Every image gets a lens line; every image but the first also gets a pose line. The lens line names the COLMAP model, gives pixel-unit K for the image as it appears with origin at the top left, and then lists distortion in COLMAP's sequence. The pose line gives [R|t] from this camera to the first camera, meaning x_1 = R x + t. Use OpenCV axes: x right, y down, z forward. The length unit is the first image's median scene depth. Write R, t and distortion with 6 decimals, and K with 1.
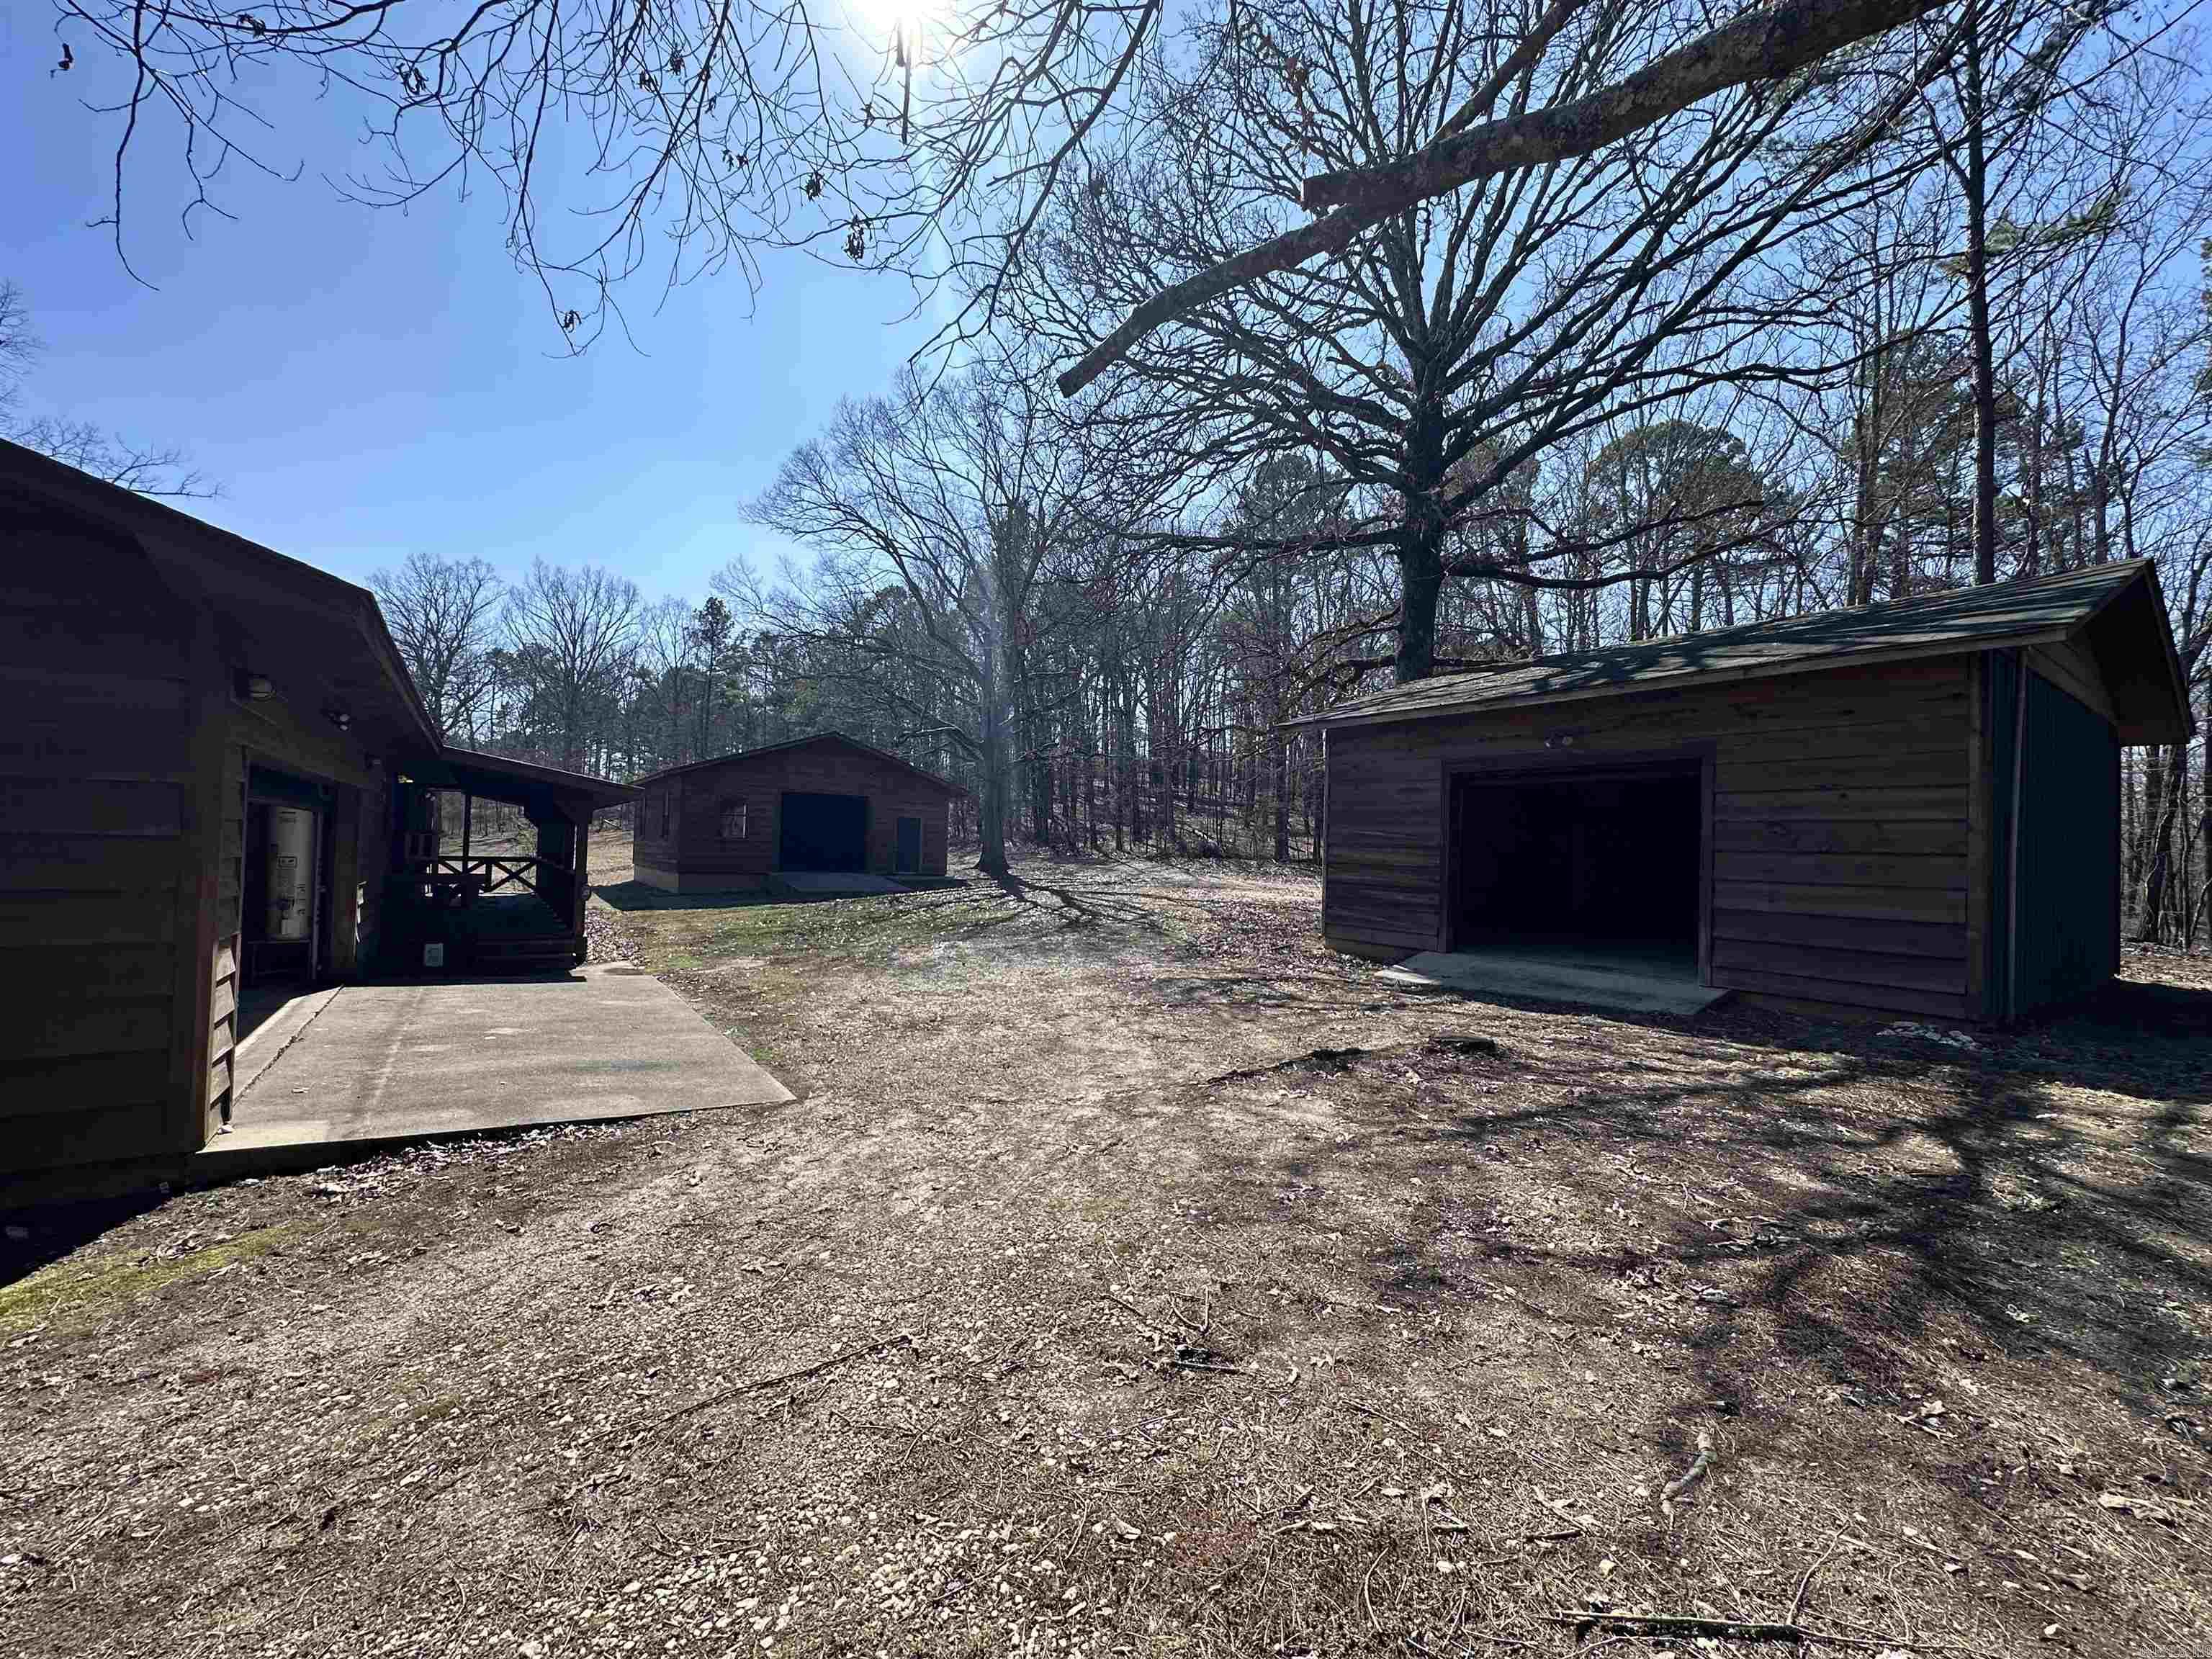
lens RADIAL K [[872.3, 0, 1106.0], [0, 872.3, 829.5], [0, 0, 1]] dist [-0.002039, 0.000291]
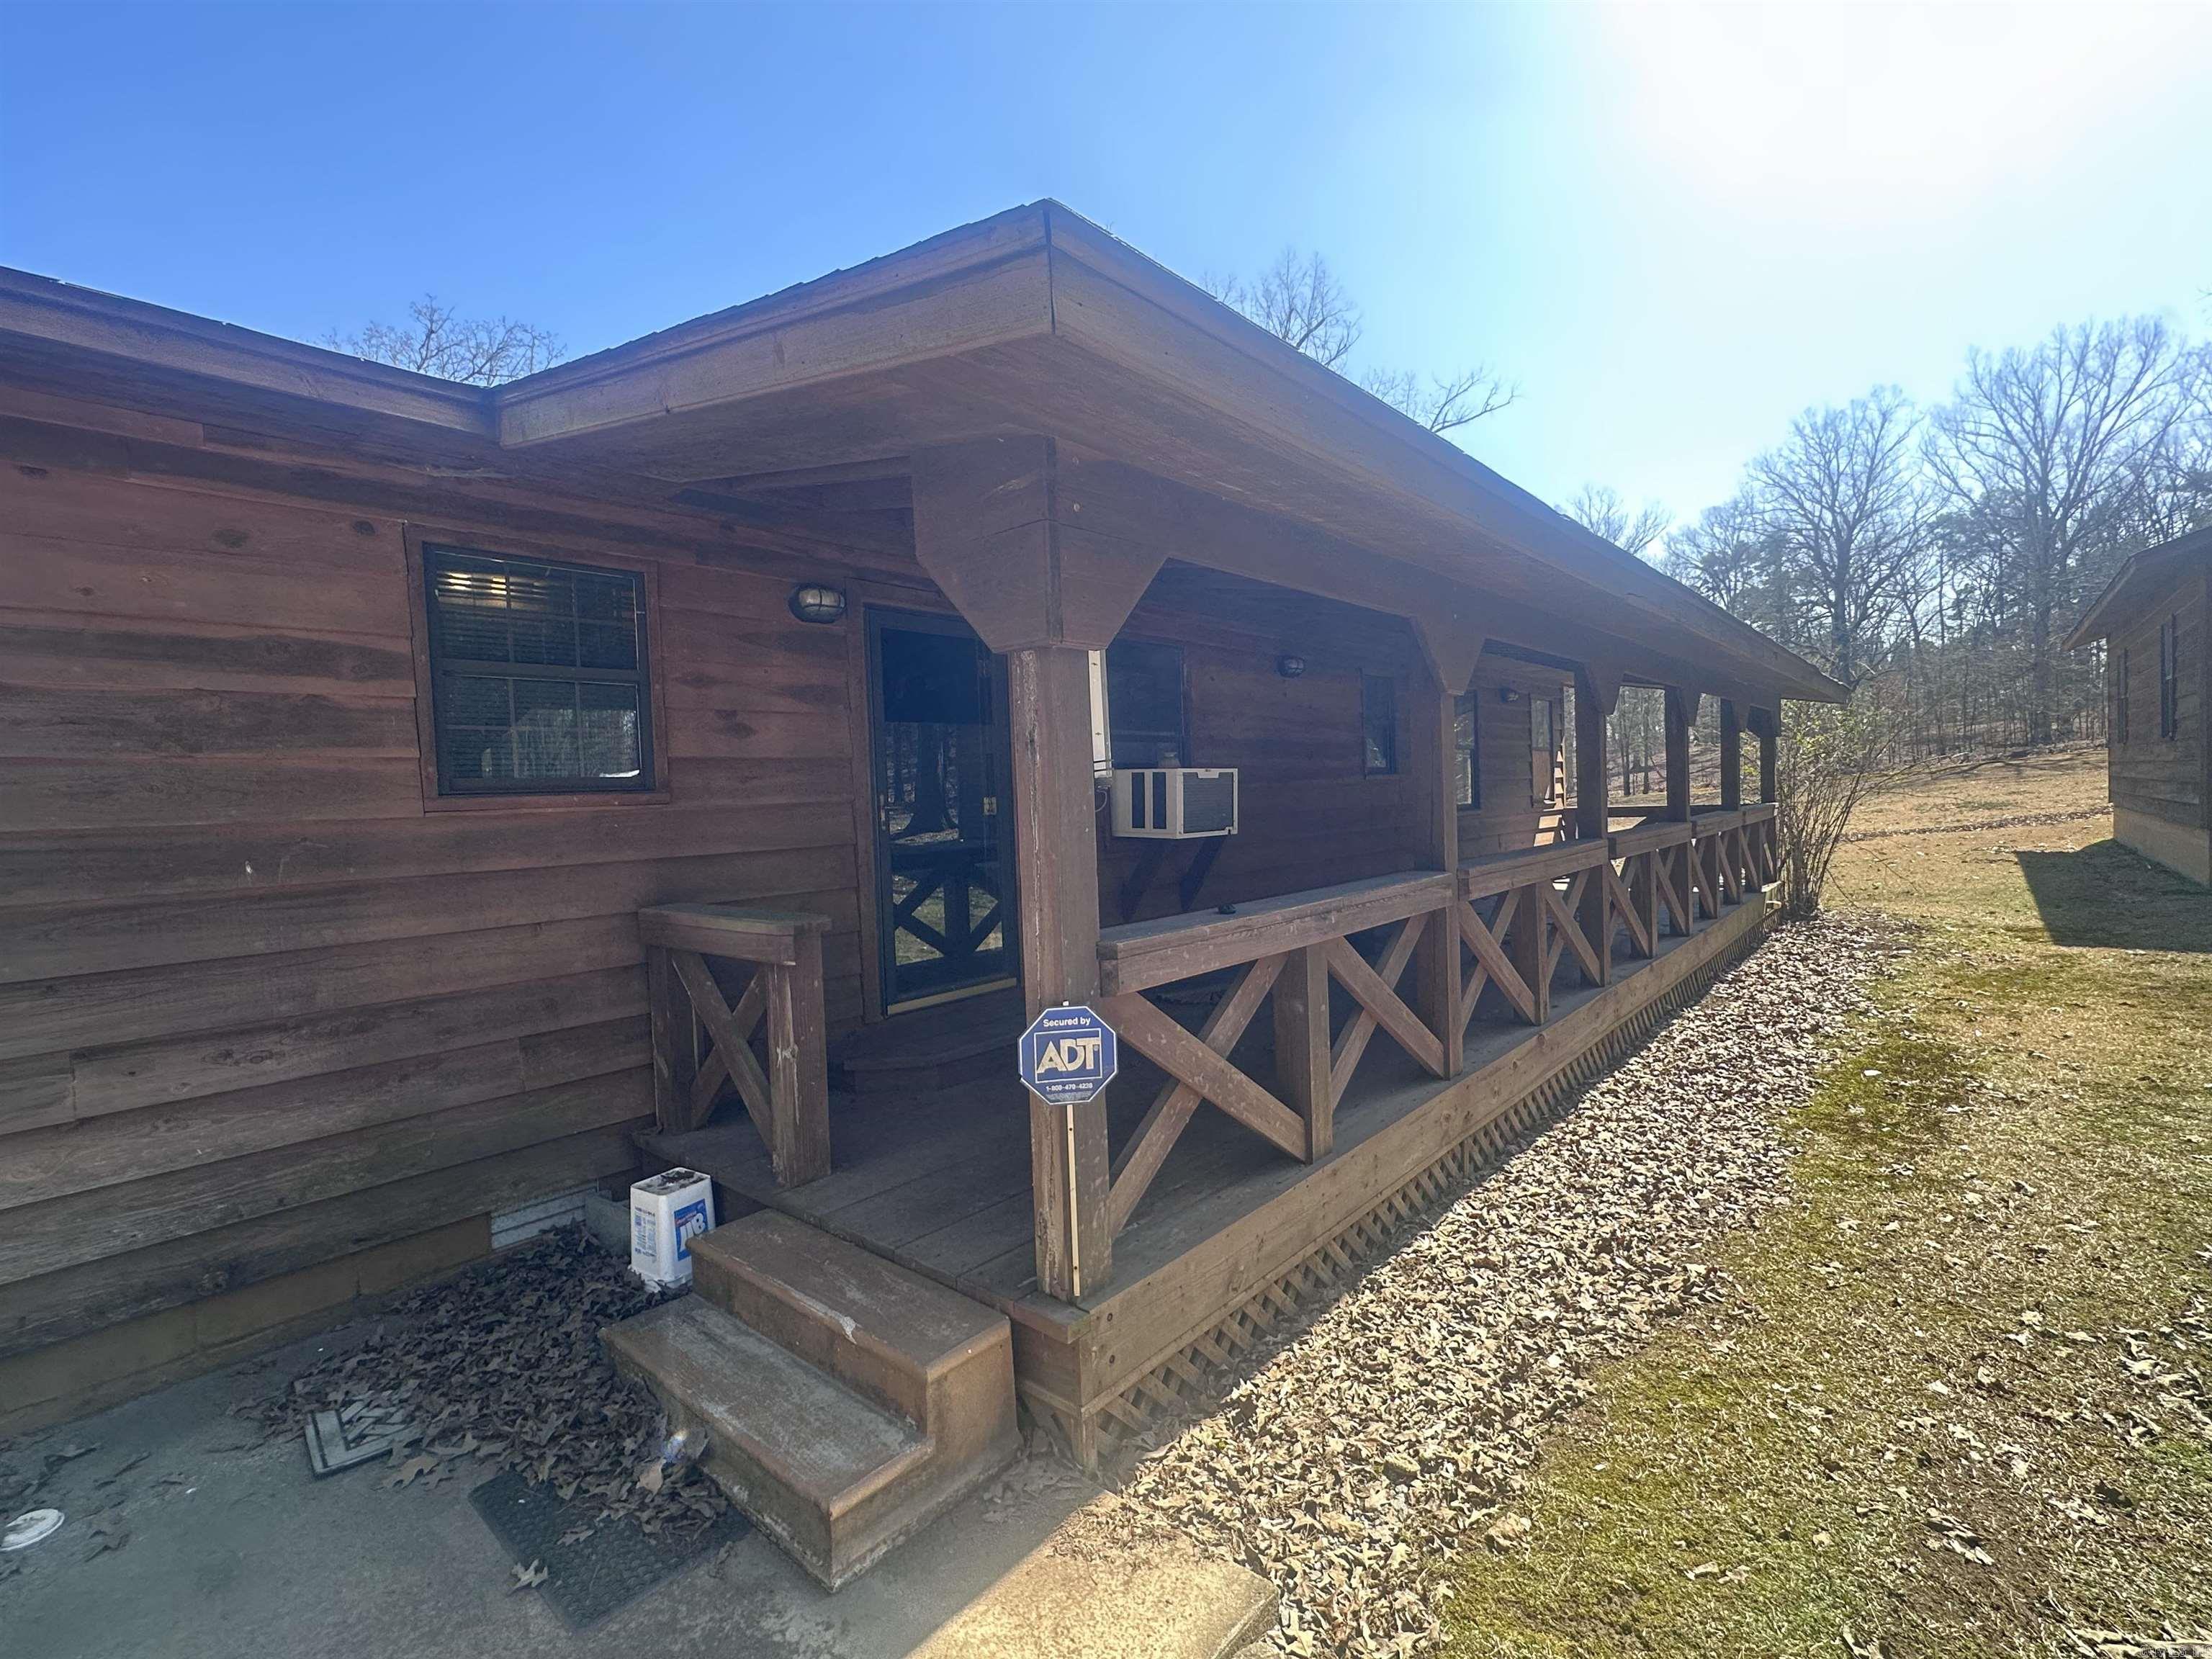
lens RADIAL K [[994.3, 0, 1106.0], [0, 994.3, 829.5], [0, 0, 1]] dist [-0.000088, 0.000068]
pose [[0.238197, -0.004522, -0.971206, -1.331467], [0.068163, 0.997601, 0.012073, 0.080240], [0.968822, -0.069076, 0.237934, 2.833055]]
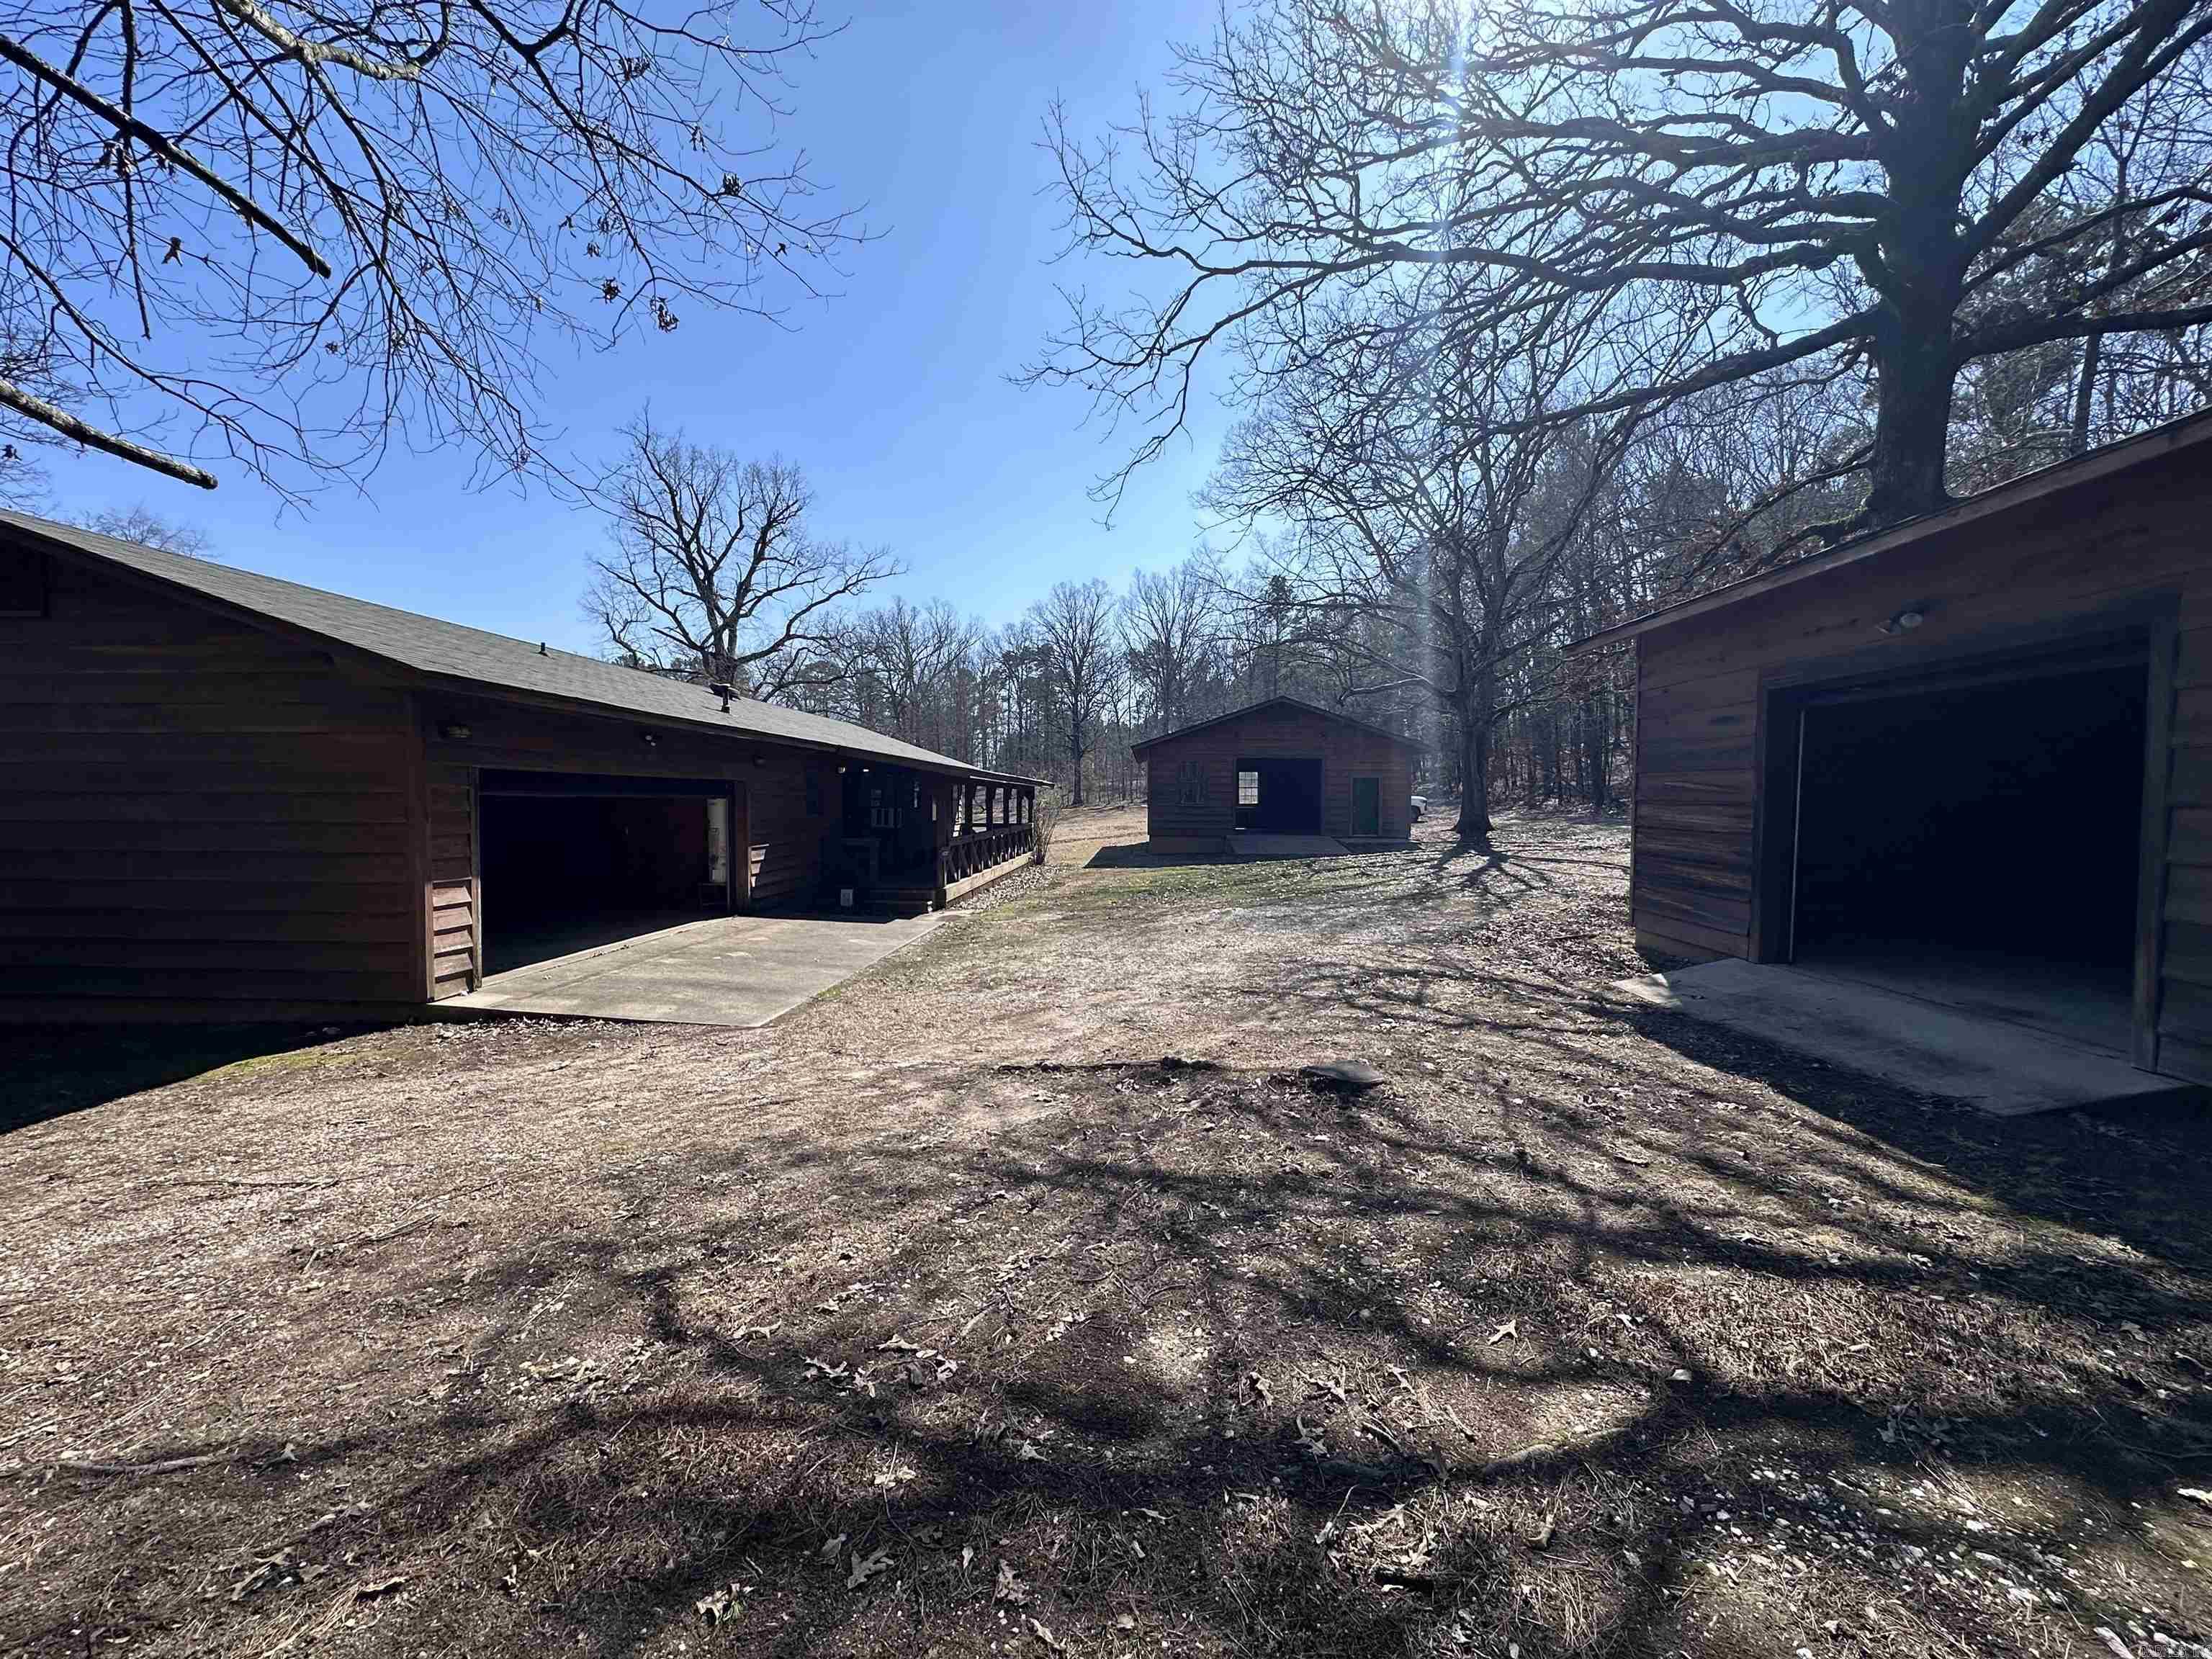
lens RADIAL K [[880.0, 0, 1106.0], [0, 880.0, 829.5], [0, 0, 1]] dist [-0.000154, -0.000133]
pose [[0.786051, -0.001969, -0.618159, 0.966080], [0.029344, 0.998986, 0.034132, 0.005778], [0.617465, -0.044969, 0.785312, 0.419382]]
